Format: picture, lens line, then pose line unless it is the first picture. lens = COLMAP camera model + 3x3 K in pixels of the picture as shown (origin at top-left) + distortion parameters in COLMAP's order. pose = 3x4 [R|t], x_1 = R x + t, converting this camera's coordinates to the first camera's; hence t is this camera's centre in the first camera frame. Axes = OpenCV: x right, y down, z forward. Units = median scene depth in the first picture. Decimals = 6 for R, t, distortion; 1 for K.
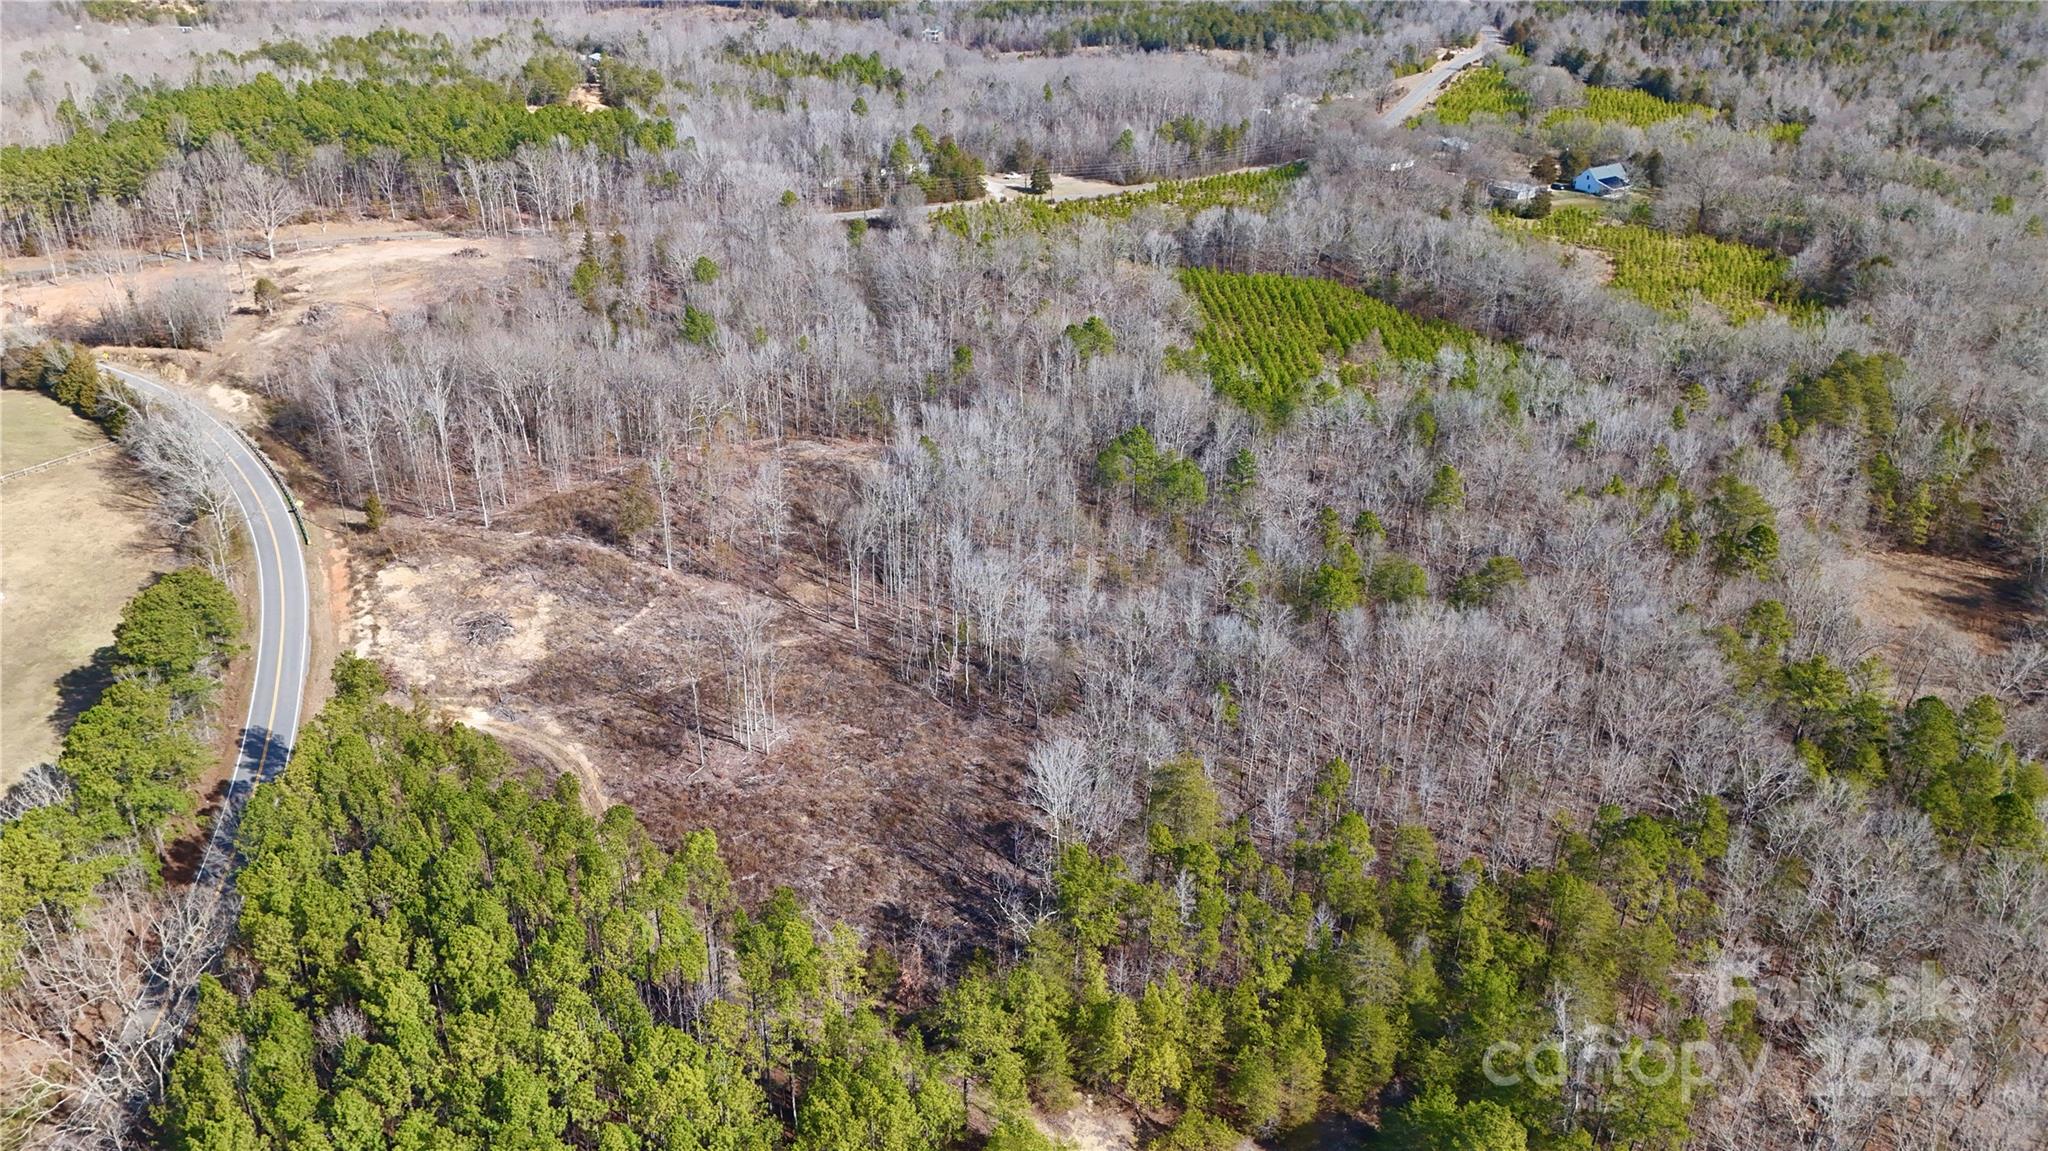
lens RADIAL K [[1488.1, 0, 1026.8], [0, 1488.1, 583.5], [0, 0, 1]] dist [0.079701, -0.079015]
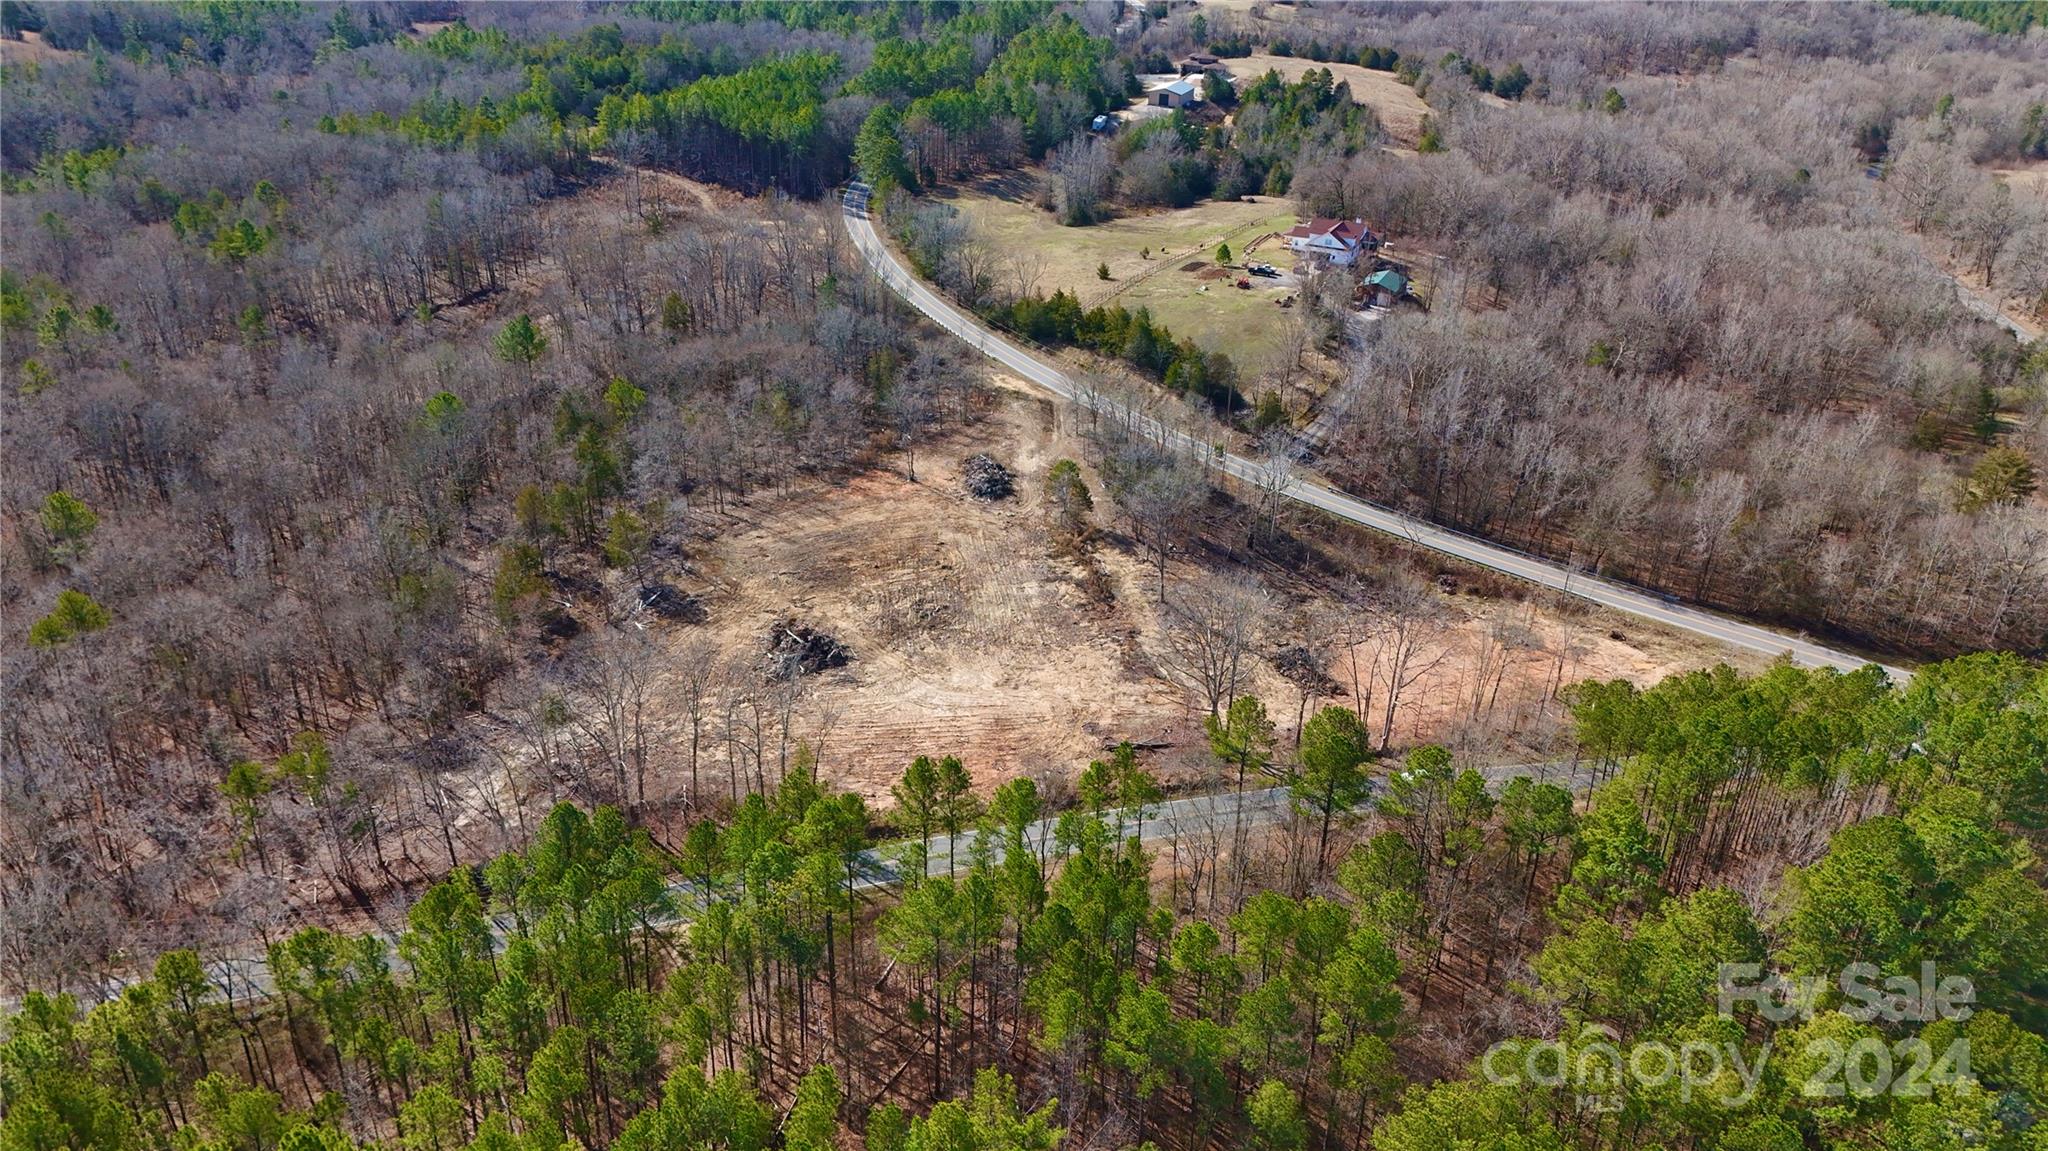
lens RADIAL K [[1488.1, 0, 1026.8], [0, 1488.1, 583.5], [0, 0, 1]] dist [0.079701, -0.079015]
pose [[-0.988242, -0.109791, 0.106416, -0.525519], [0.023400, 0.579185, 0.814860, -0.673544], [-0.151099, 0.807769, -0.569805, 1.334145]]
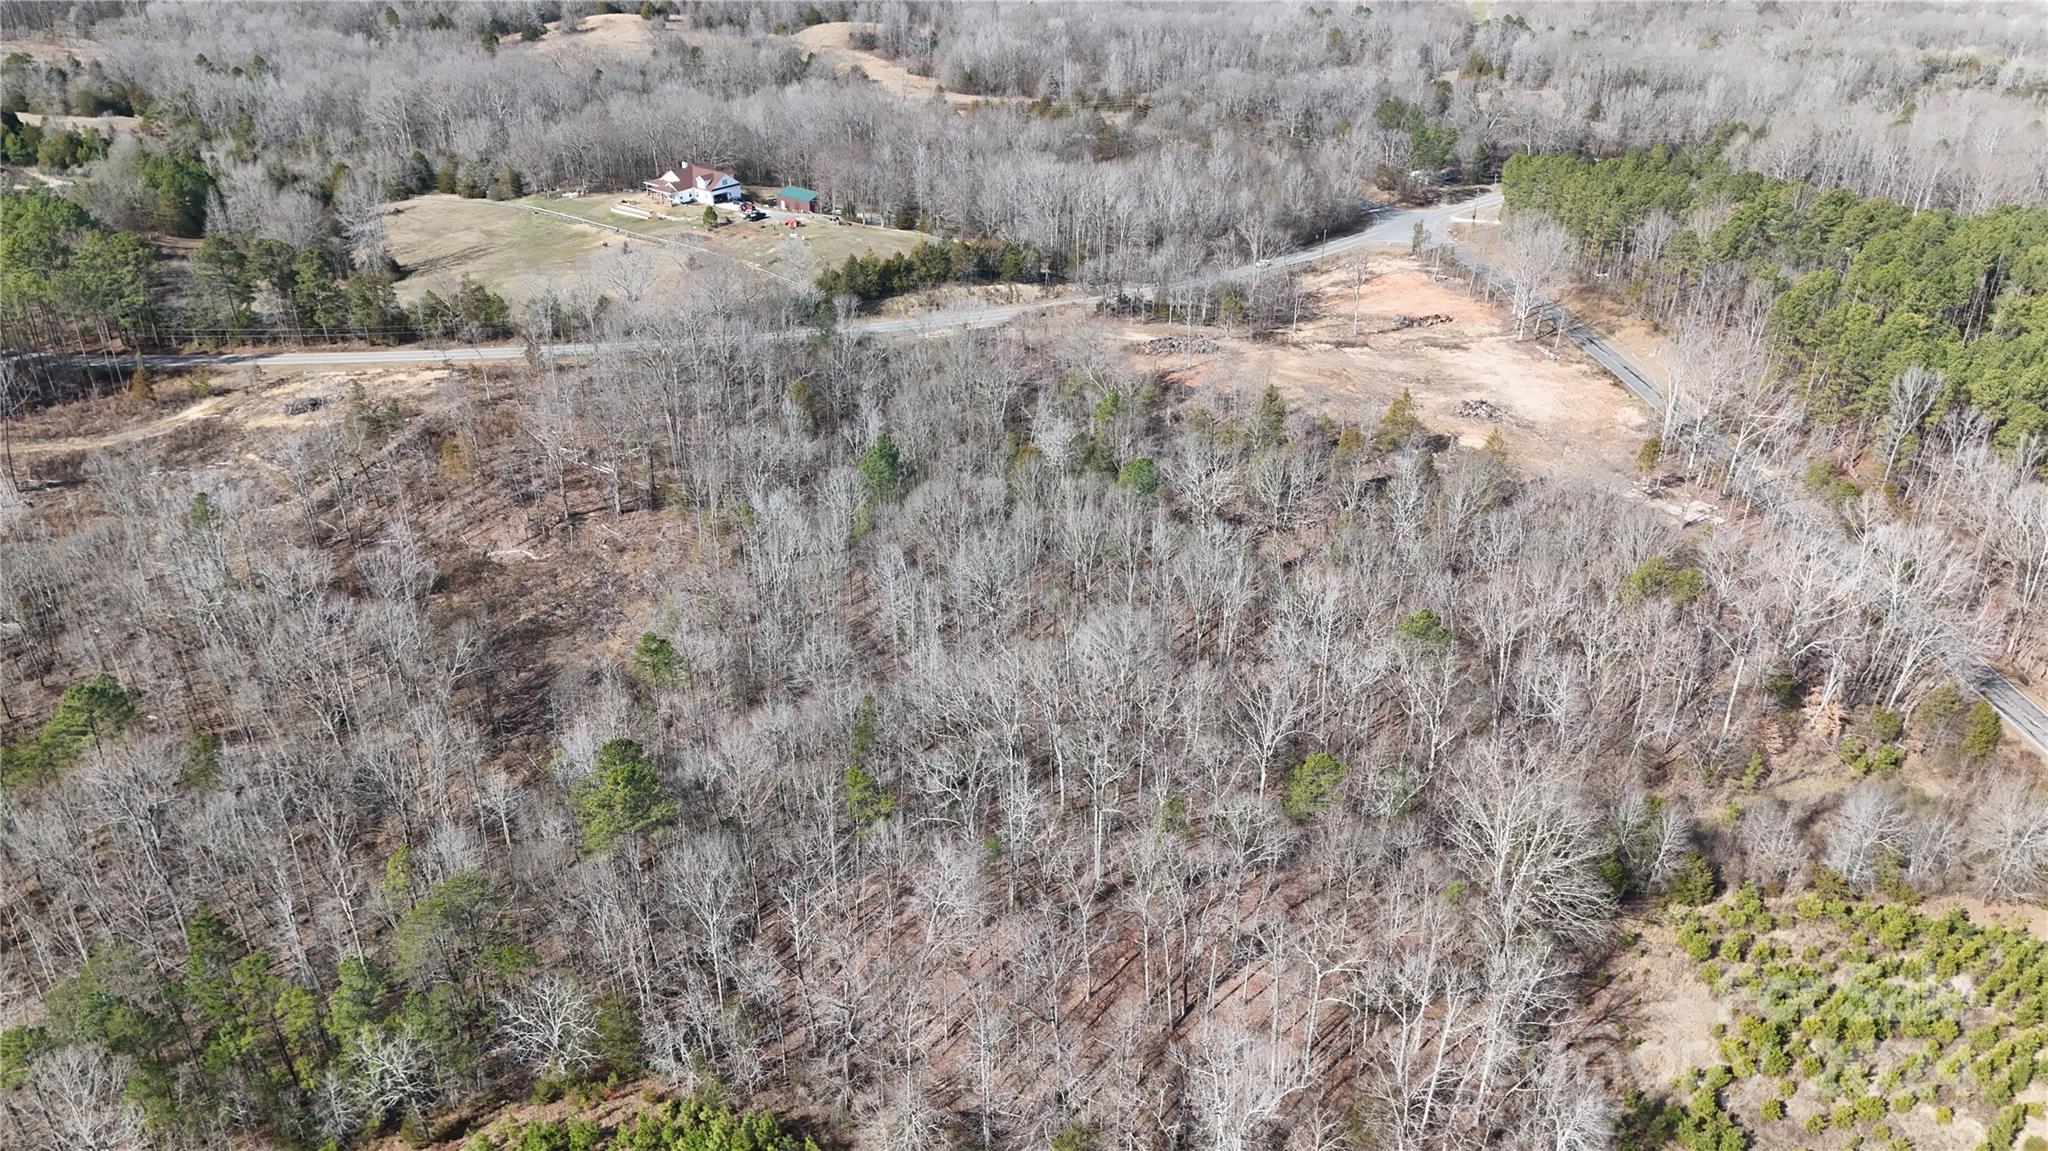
lens RADIAL K [[1488.1, 0, 1026.8], [0, 1488.1, 583.5], [0, 0, 1]] dist [0.079701, -0.079015]
pose [[-0.314438, 0.427668, -0.847484, 0.333306], [-0.447550, 0.720530, 0.529656, -0.460068], [0.837155, 0.545835, -0.035159, 0.949480]]
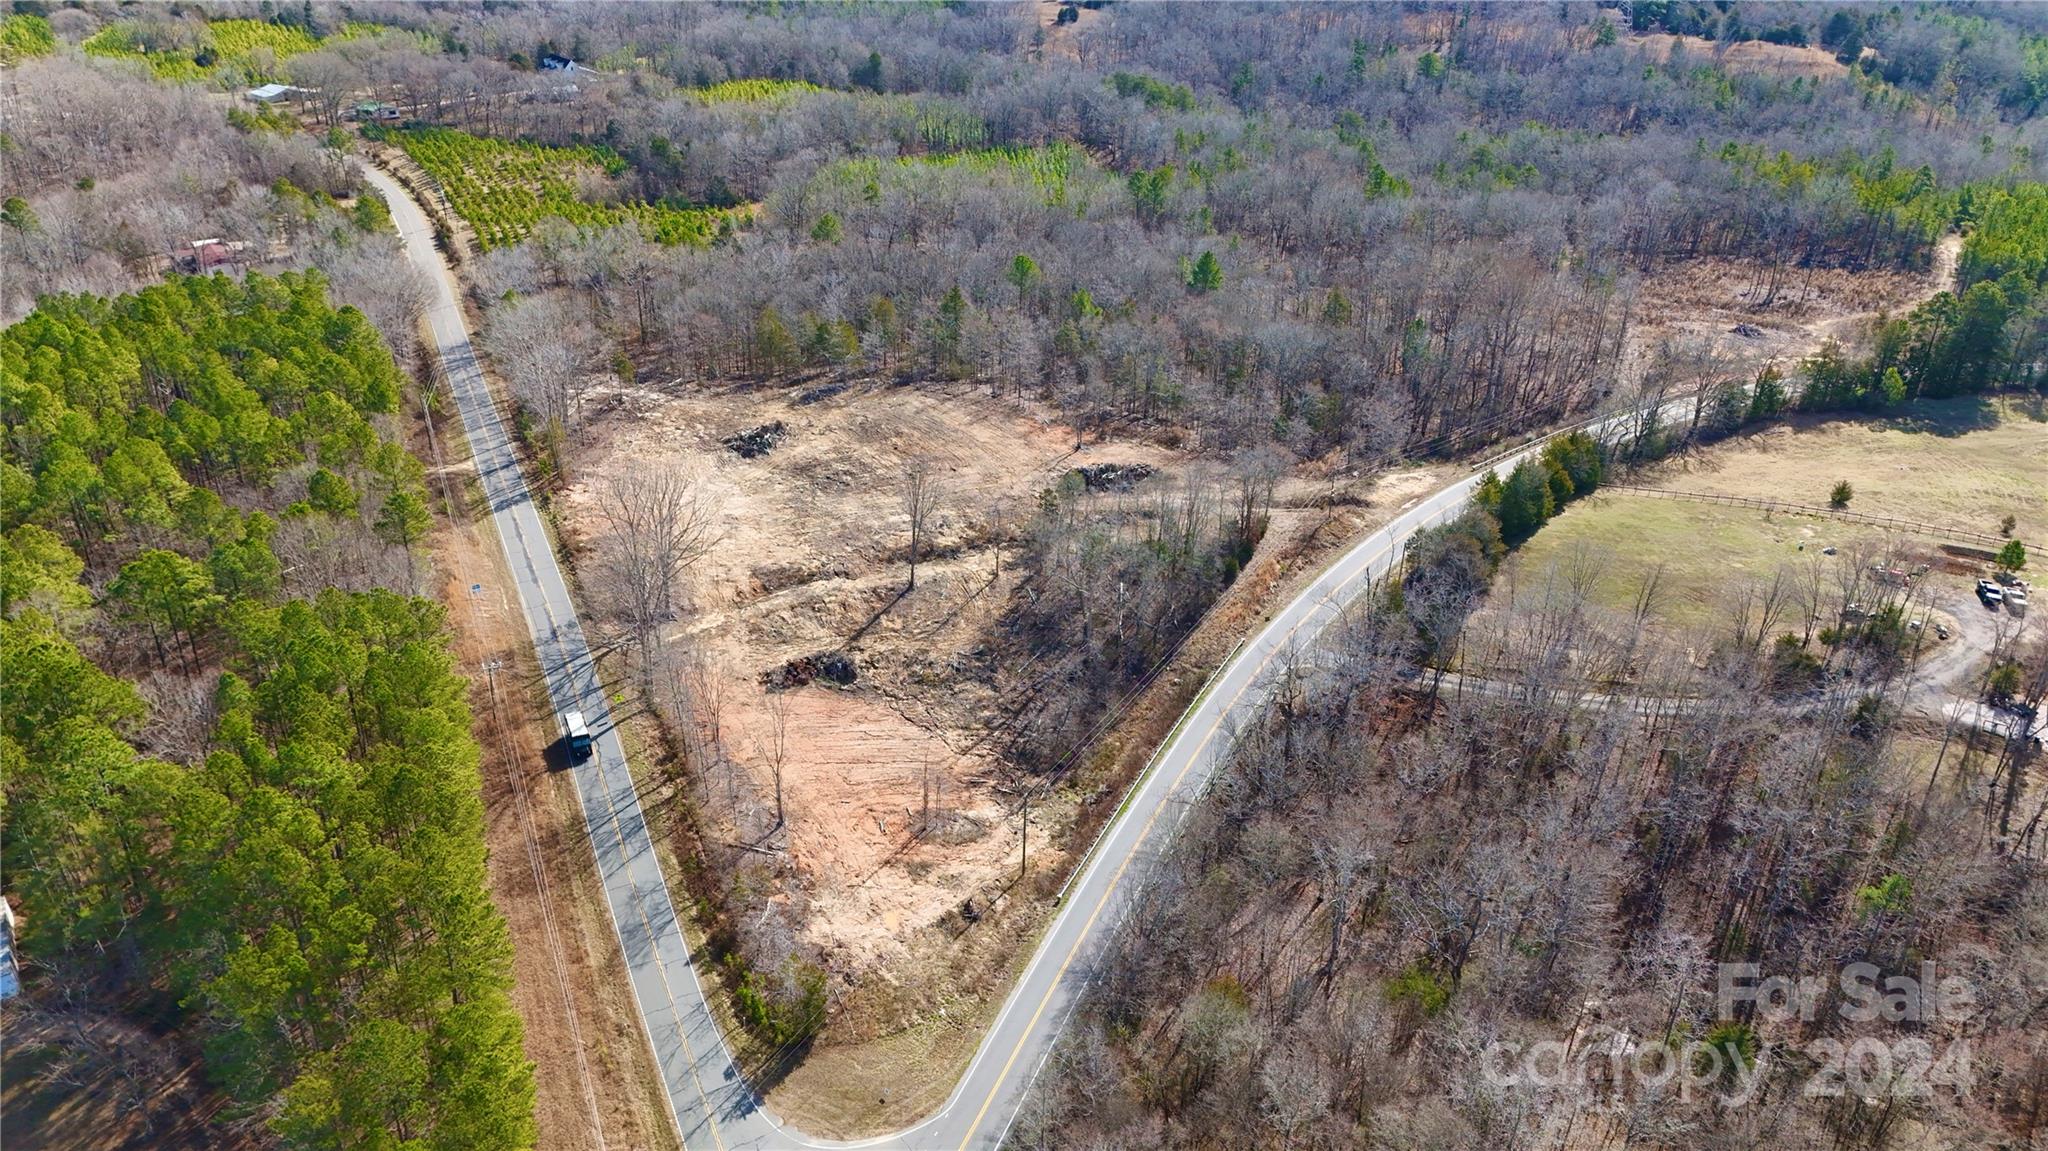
lens RADIAL K [[1488.1, 0, 1026.8], [0, 1488.1, 583.5], [0, 0, 1]] dist [0.079701, -0.079015]
pose [[-0.014689, -0.493831, 0.869434, -1.026969], [0.428857, 0.782377, 0.451629, -0.438125], [-0.903253, 0.379497, 0.200290, 0.839967]]
